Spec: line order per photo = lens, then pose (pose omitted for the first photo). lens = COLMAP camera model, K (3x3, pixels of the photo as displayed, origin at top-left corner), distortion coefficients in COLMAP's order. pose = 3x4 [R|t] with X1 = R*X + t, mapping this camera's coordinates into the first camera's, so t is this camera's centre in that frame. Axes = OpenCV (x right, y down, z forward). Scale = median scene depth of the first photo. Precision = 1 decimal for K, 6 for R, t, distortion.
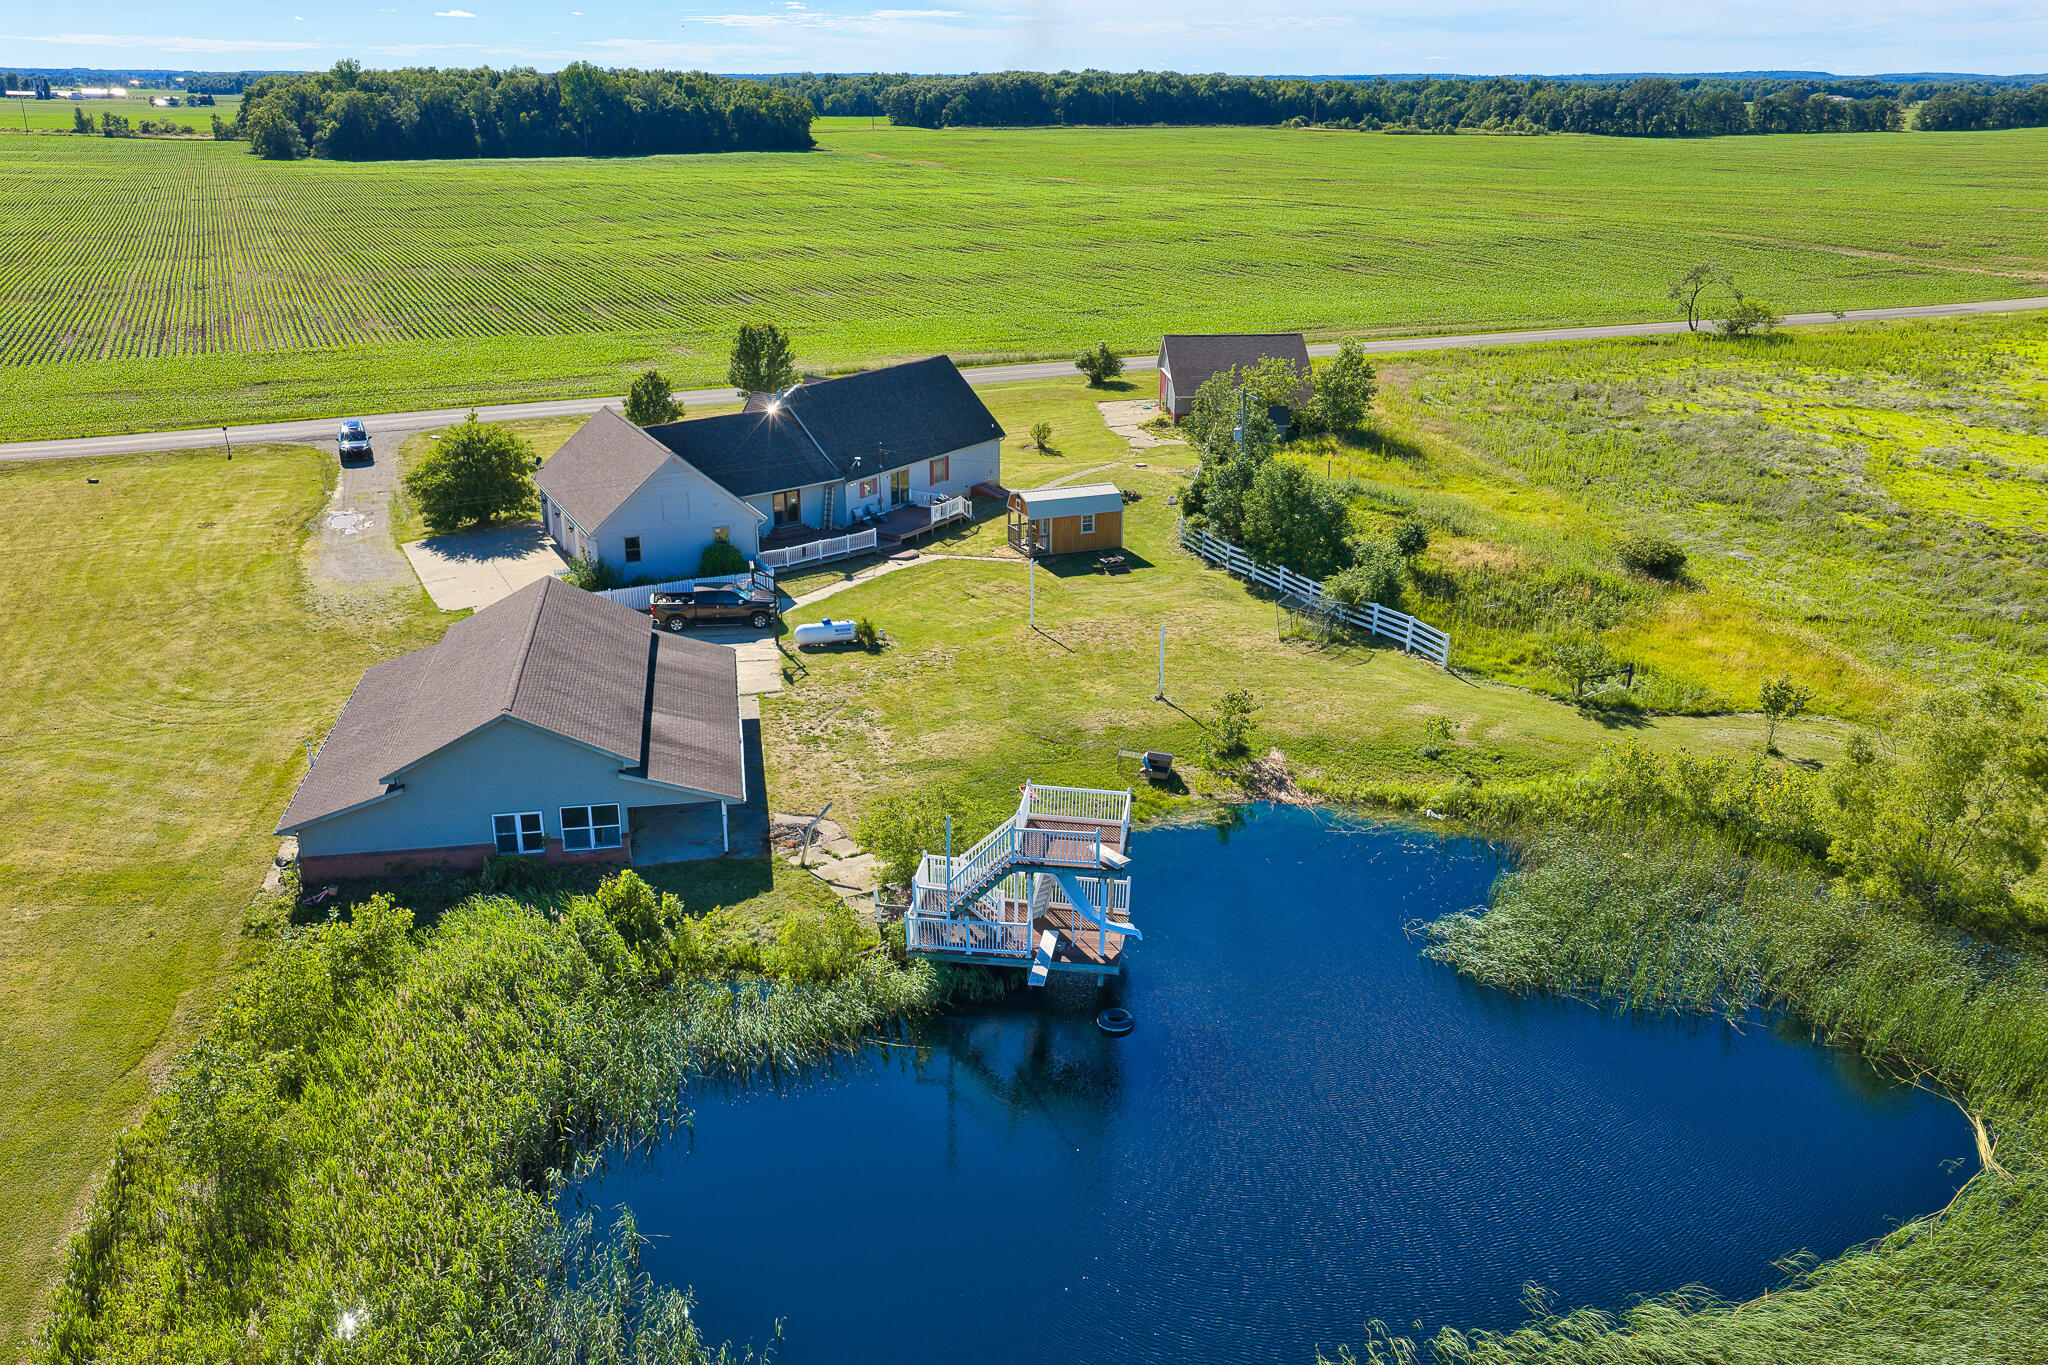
lens RADIAL K [[1672.2, 0, 1029.2], [0, 1672.2, 673.0], [0, 0, 1]] dist [0.043370, -0.078975]
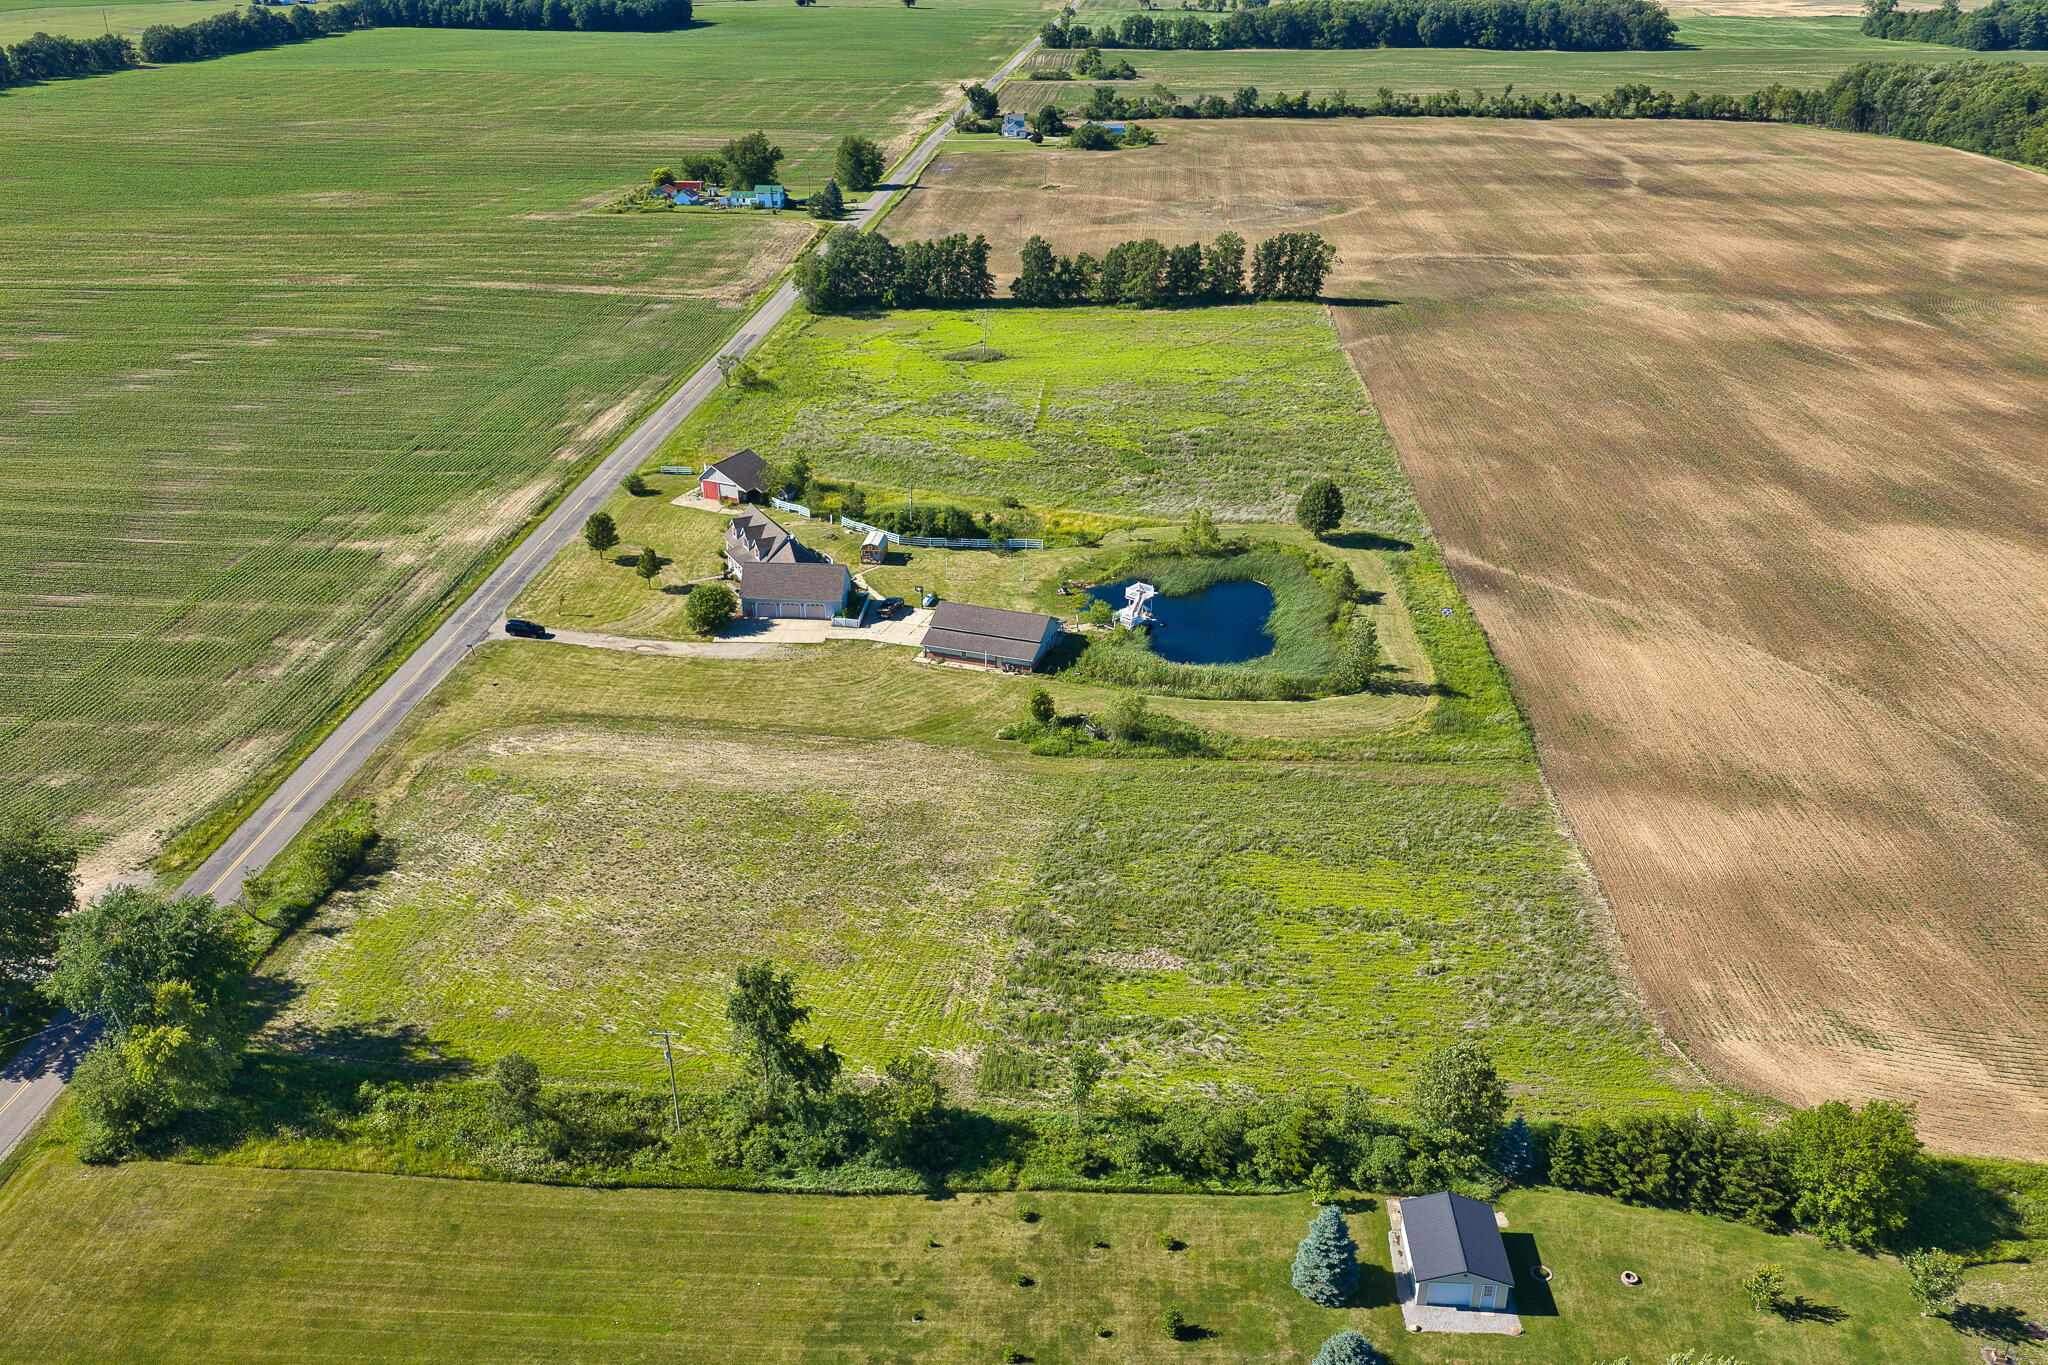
lens RADIAL K [[1672.2, 0, 1029.2], [0, 1672.2, 673.0], [0, 0, 1]] dist [0.043370, -0.078975]
pose [[0.501086, -0.360212, 0.786867, -2.127867], [0.285818, 0.927118, 0.242403, -0.504194], [-0.816836, 0.103436, 0.567521, -0.763711]]
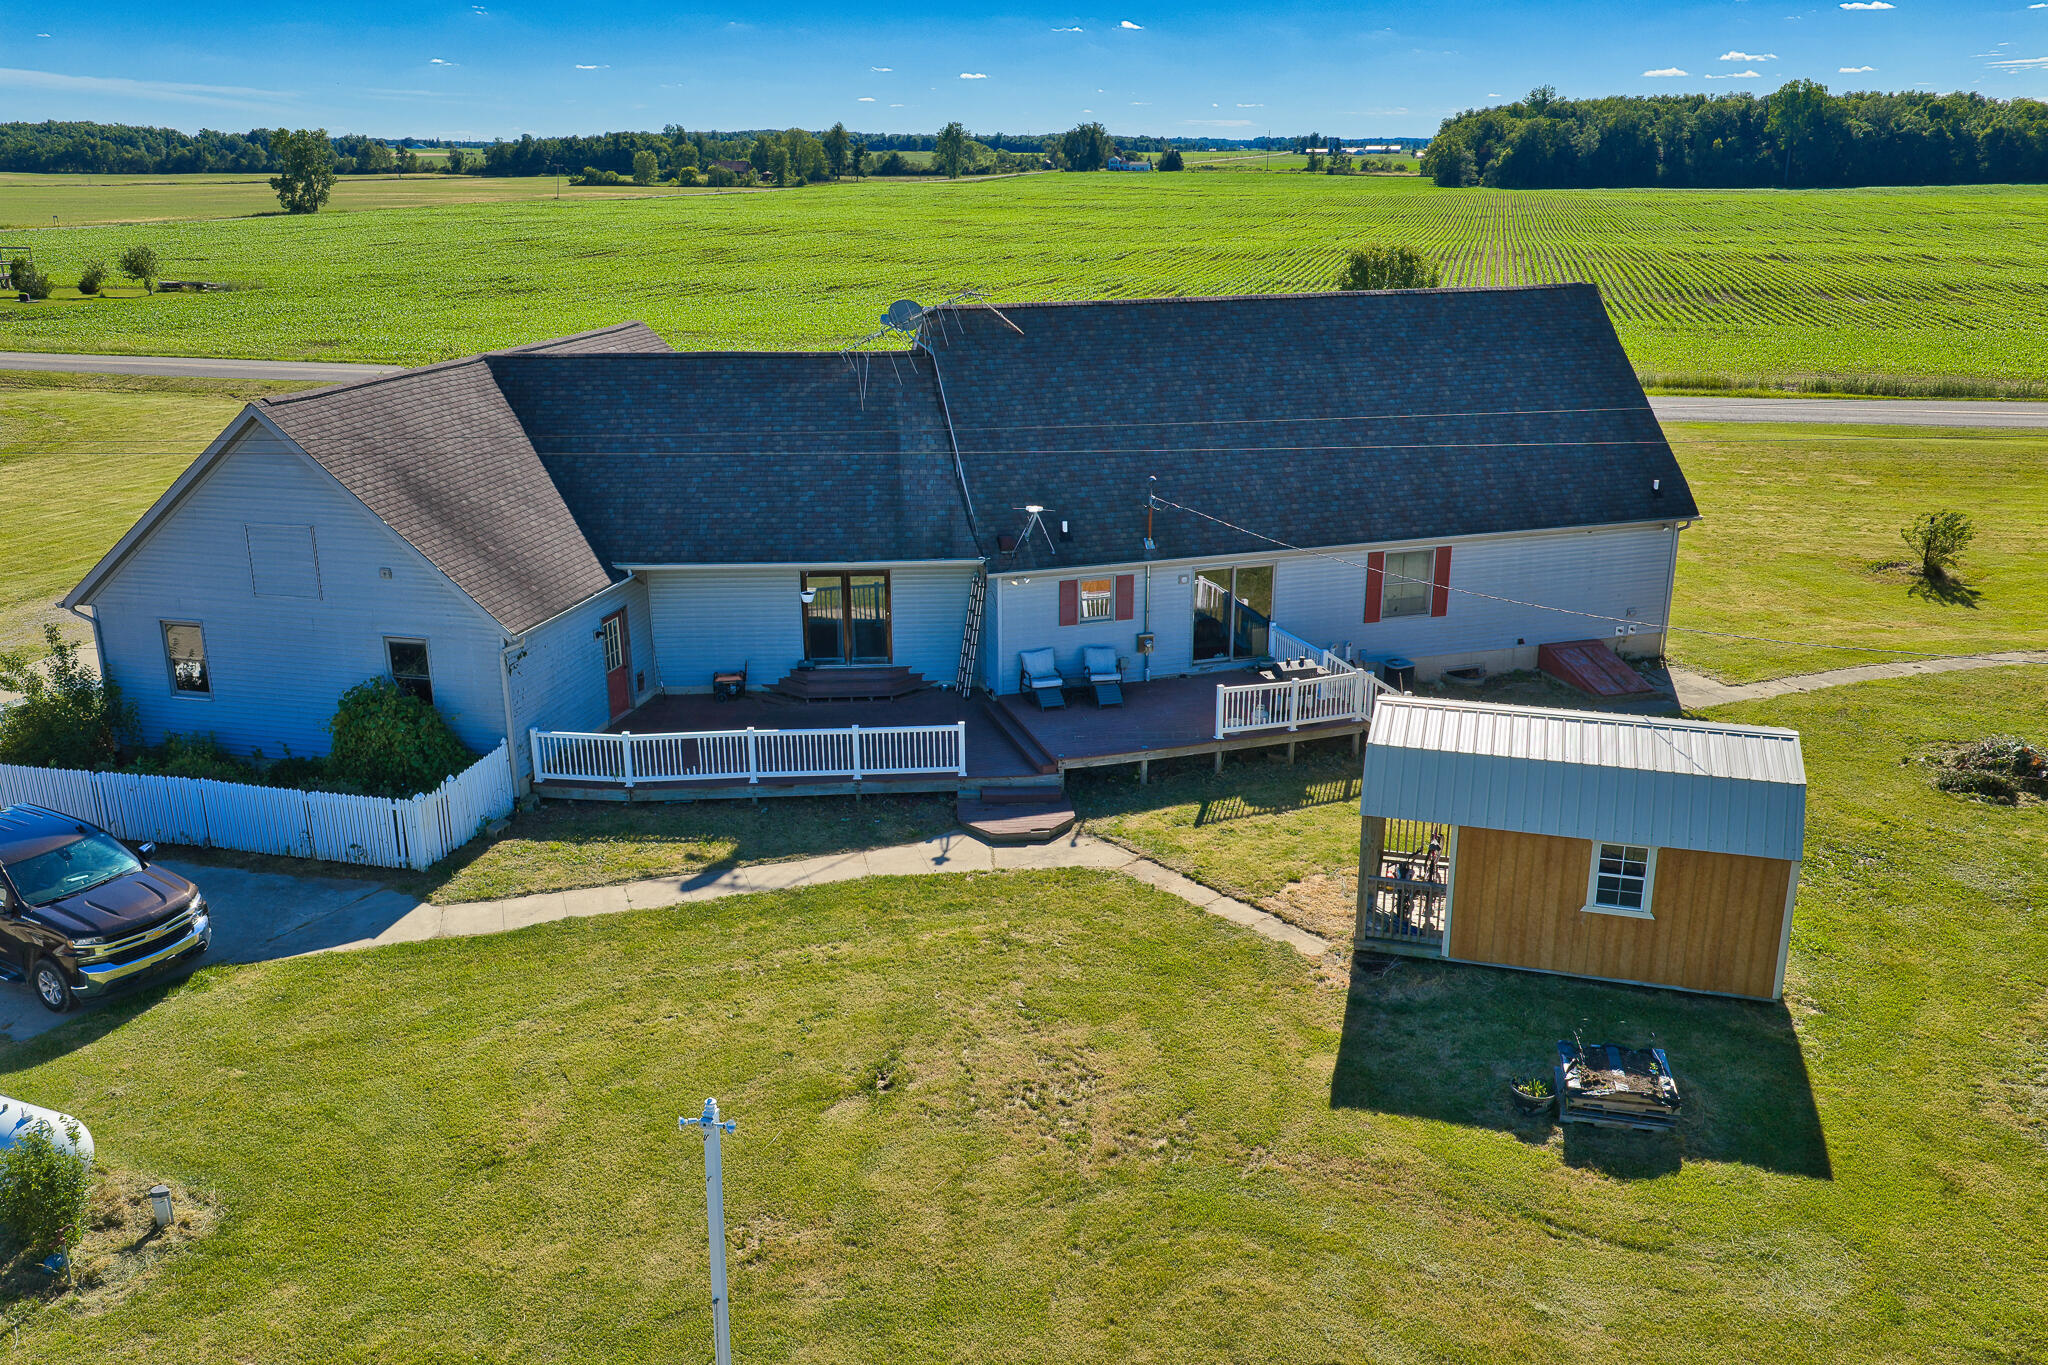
lens RADIAL K [[1677.6, 0, 1029.2], [0, 1677.6, 678.4], [0, 0, 1]] dist [0.016910, -0.014649]
pose [[0.768060, 0.187143, -0.612422, 0.114814], [-0.206572, 0.977627, 0.039673, -0.110684], [0.606145, 0.096038, 0.789535, 0.751555]]
